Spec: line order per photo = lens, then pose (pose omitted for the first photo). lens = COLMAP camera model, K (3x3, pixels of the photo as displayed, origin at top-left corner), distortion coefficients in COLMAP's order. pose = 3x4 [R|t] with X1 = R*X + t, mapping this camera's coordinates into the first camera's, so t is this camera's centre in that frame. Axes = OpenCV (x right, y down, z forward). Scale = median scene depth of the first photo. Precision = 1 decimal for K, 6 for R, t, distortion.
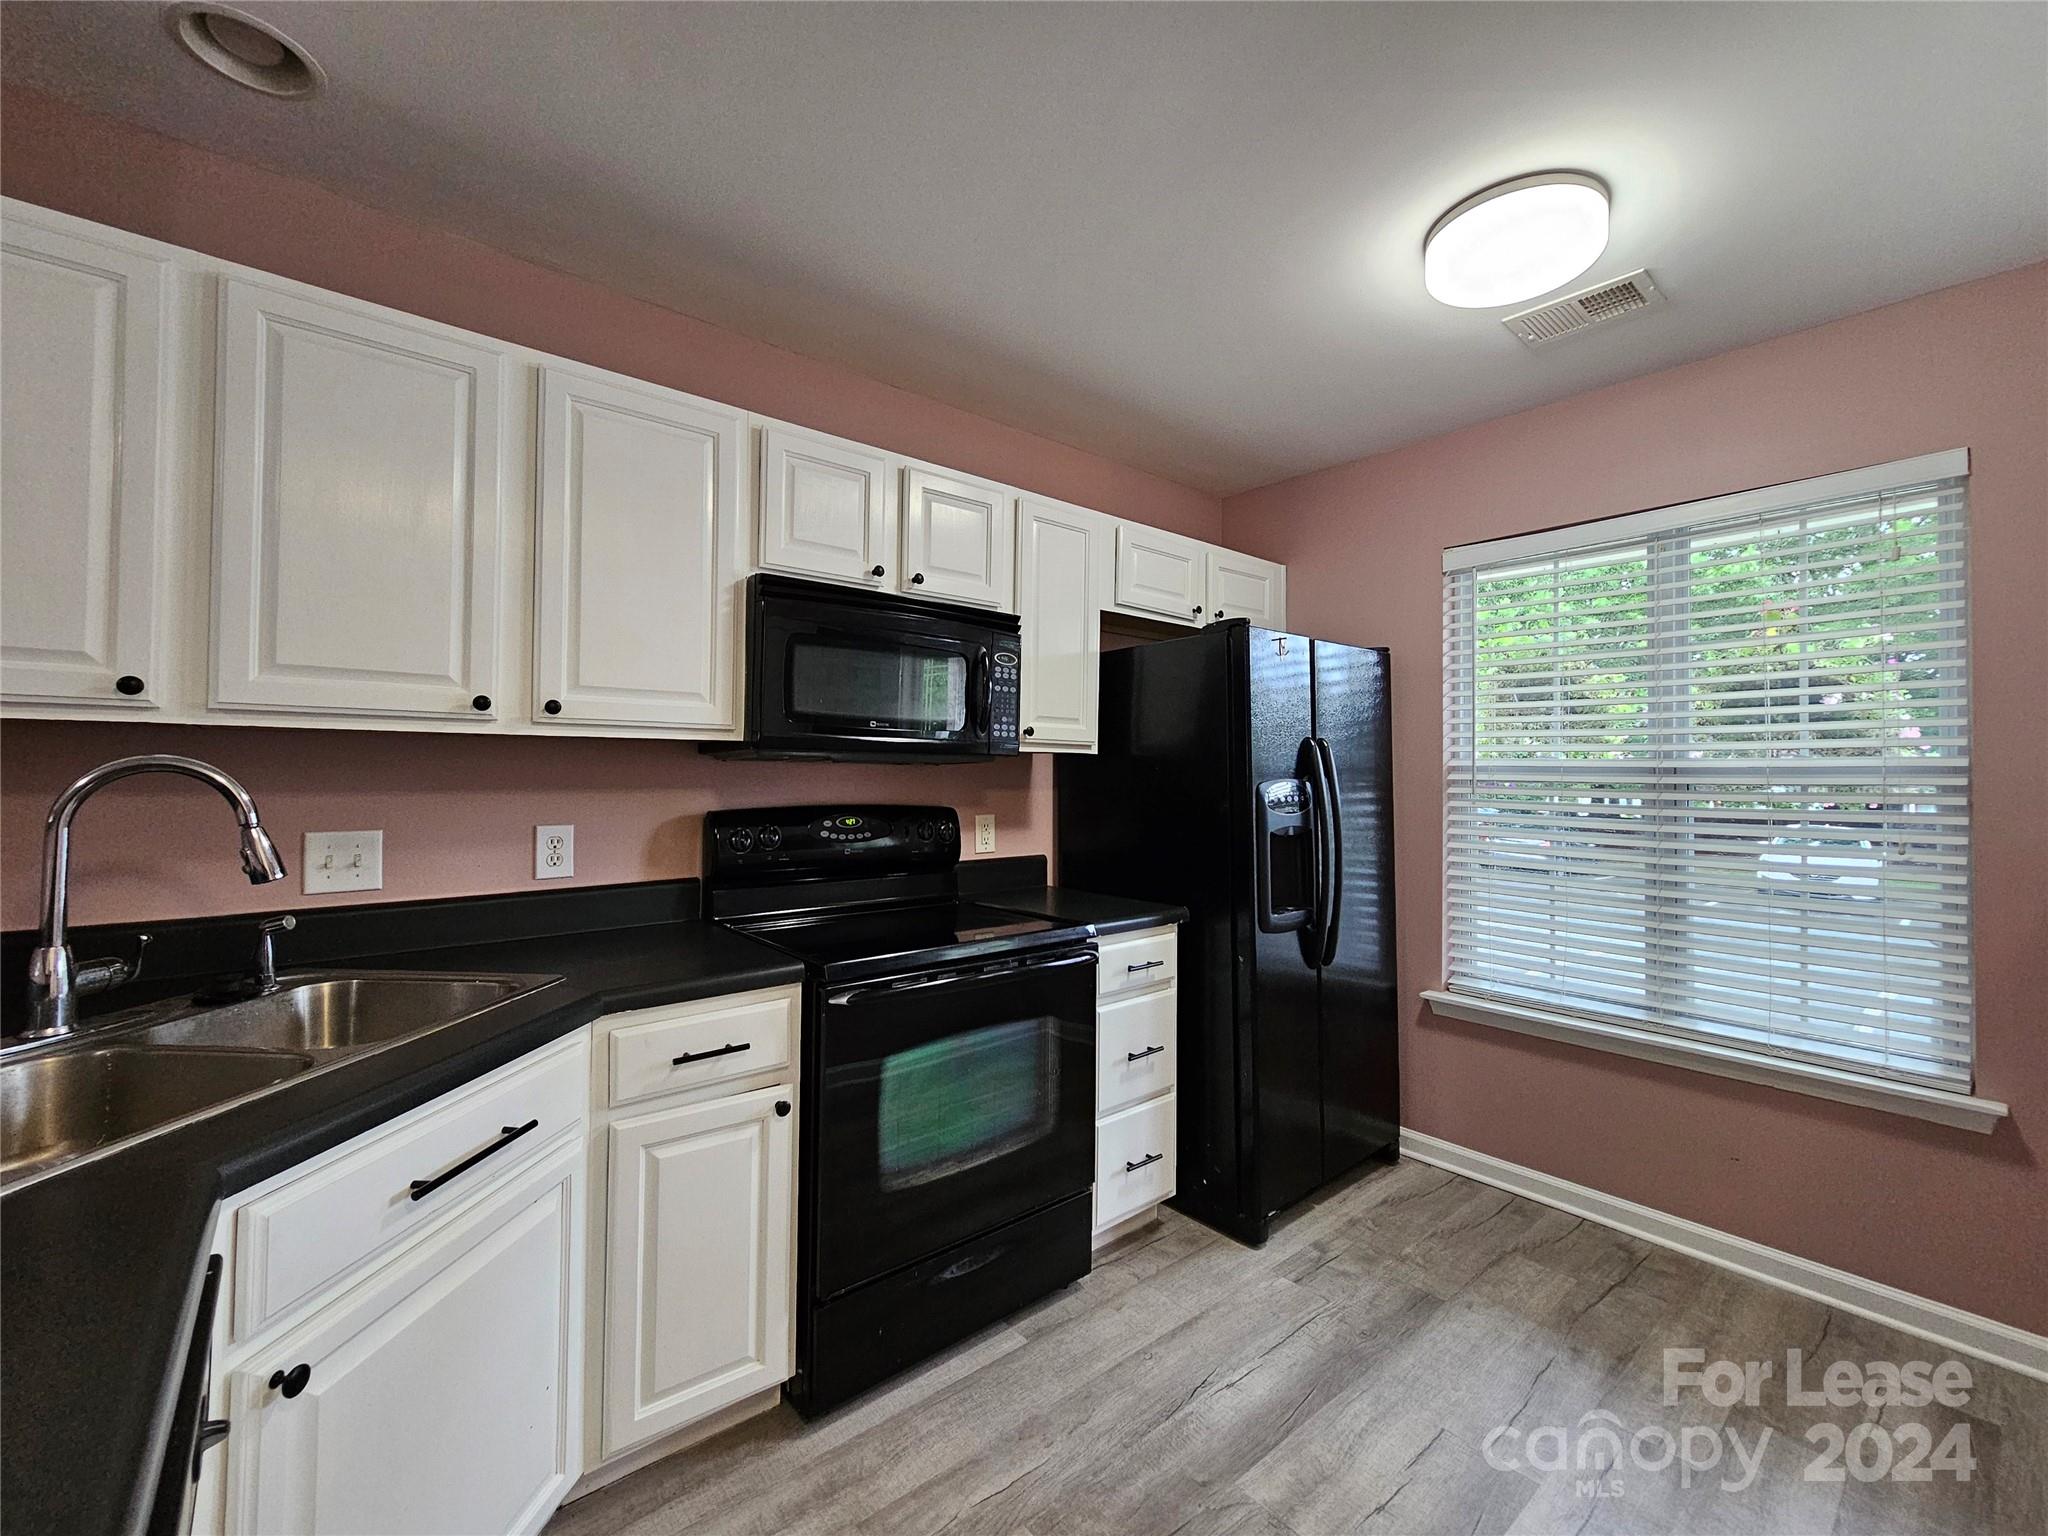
lens RADIAL K [[847.4, 0, 1025.1], [0, 847.4, 760.0], [0, 0, 1]] dist [0.002430, 0.000373]
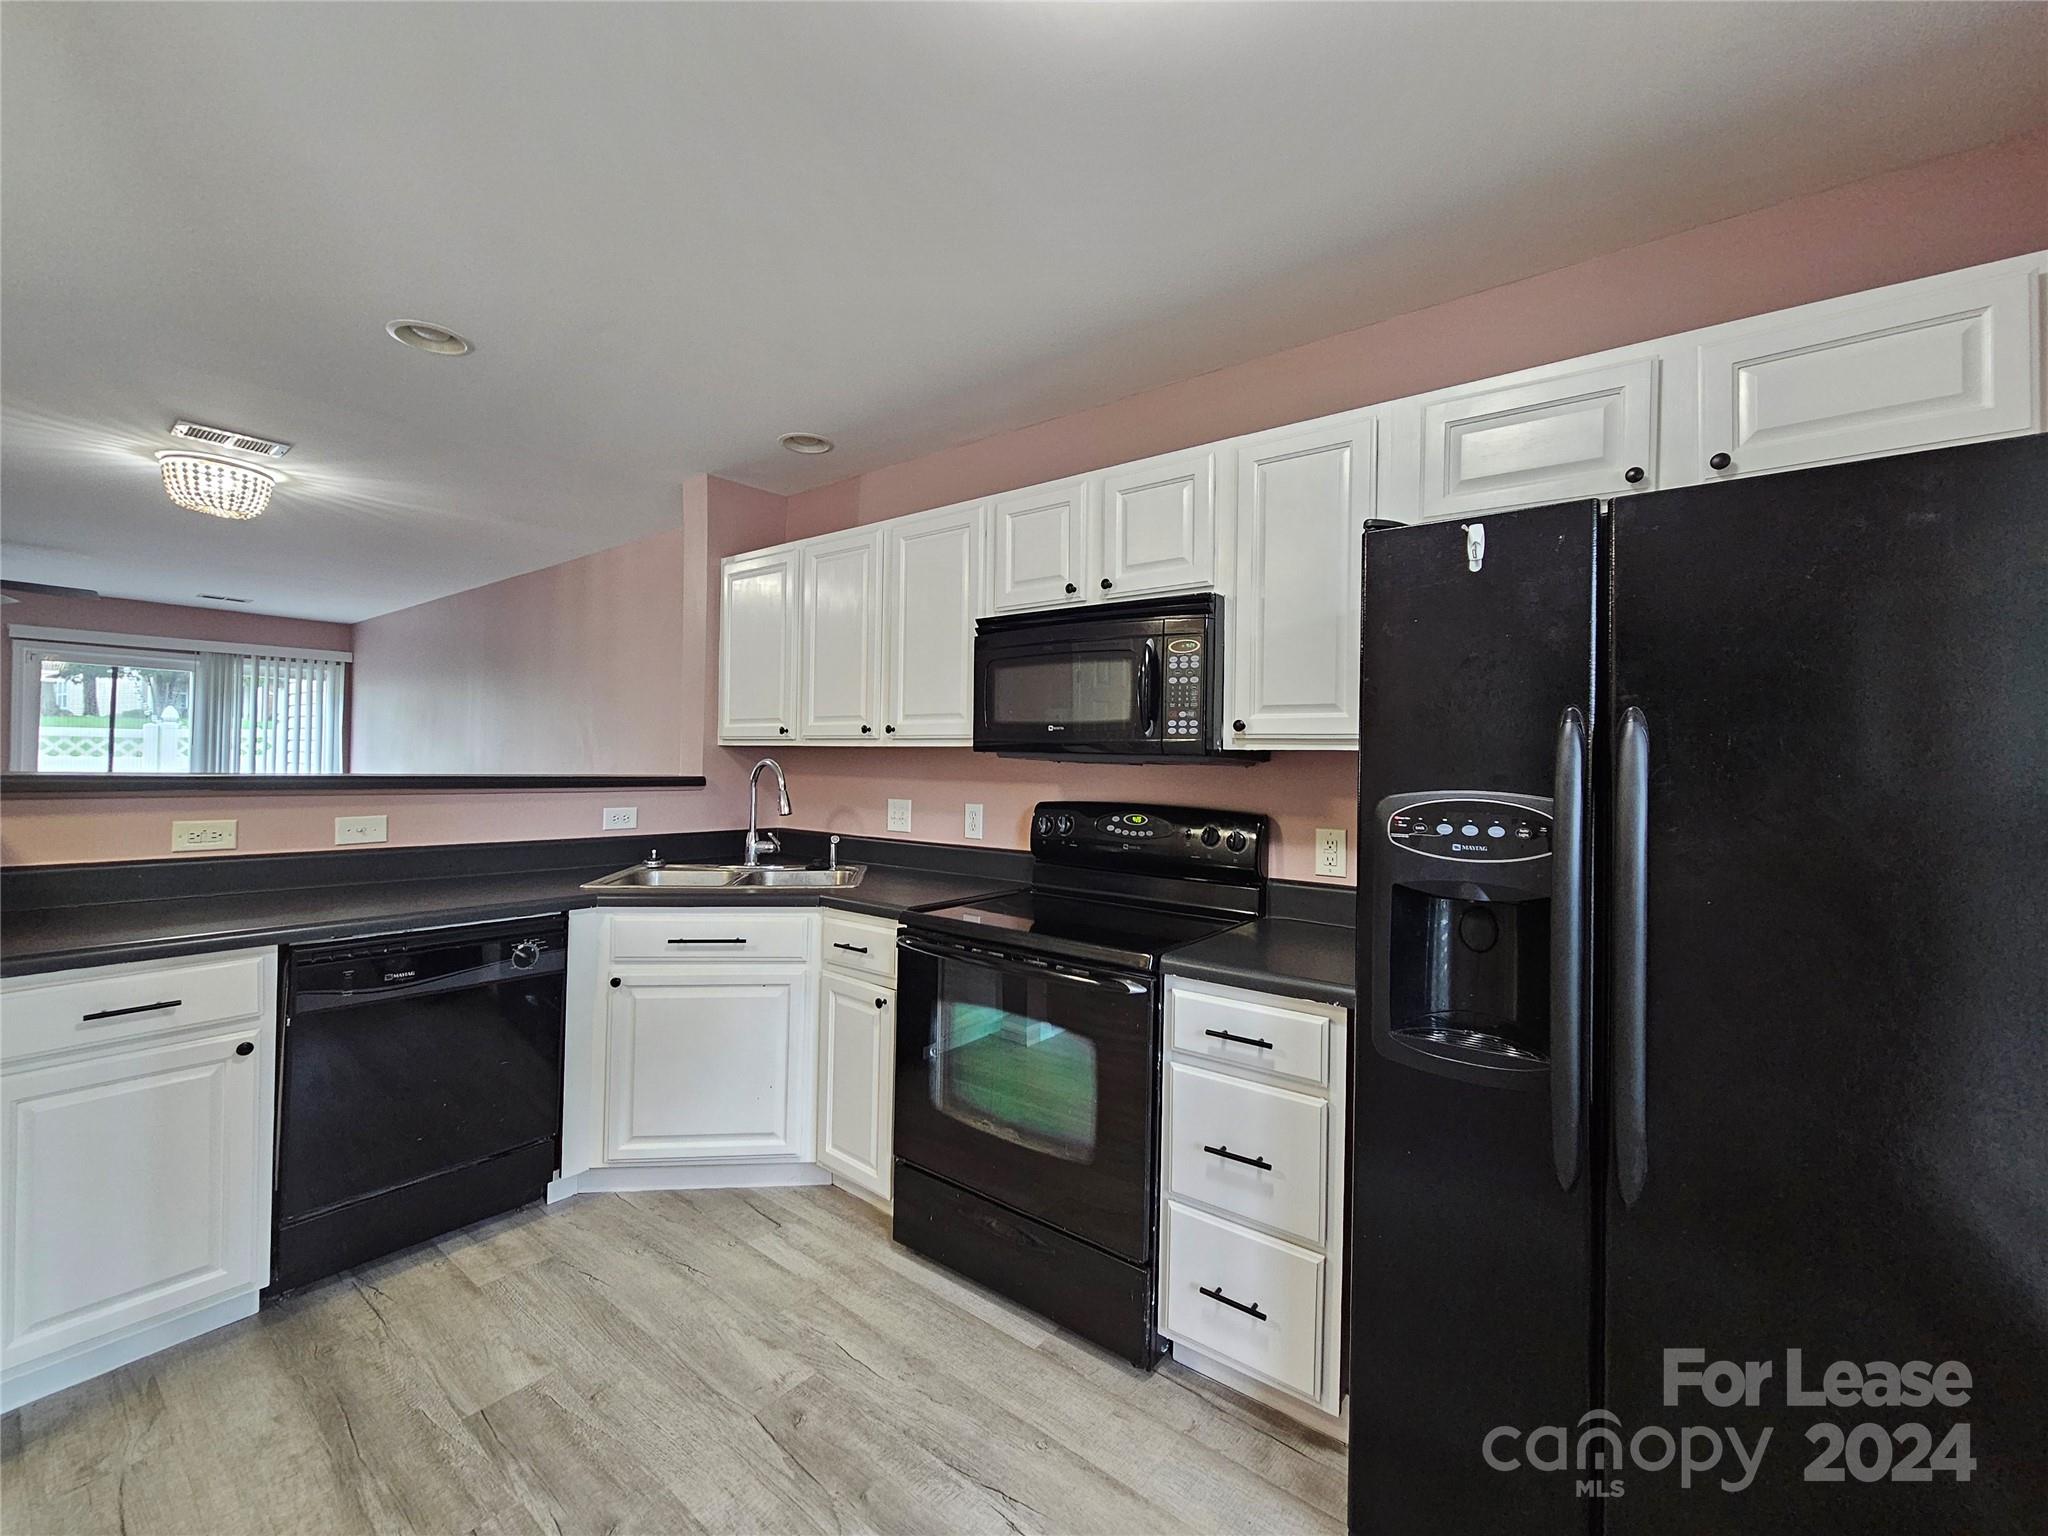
lens RADIAL K [[847.4, 0, 1024.3], [0, 847.4, 760.9], [0, 0, 1]] dist [0.002430, 0.000373]
pose [[0.212425, -0.005261, -0.977163, 0.896774], [-0.001418, 0.999983, -0.005692, 0.006822], [0.977176, 0.002595, 0.212414, 0.718962]]
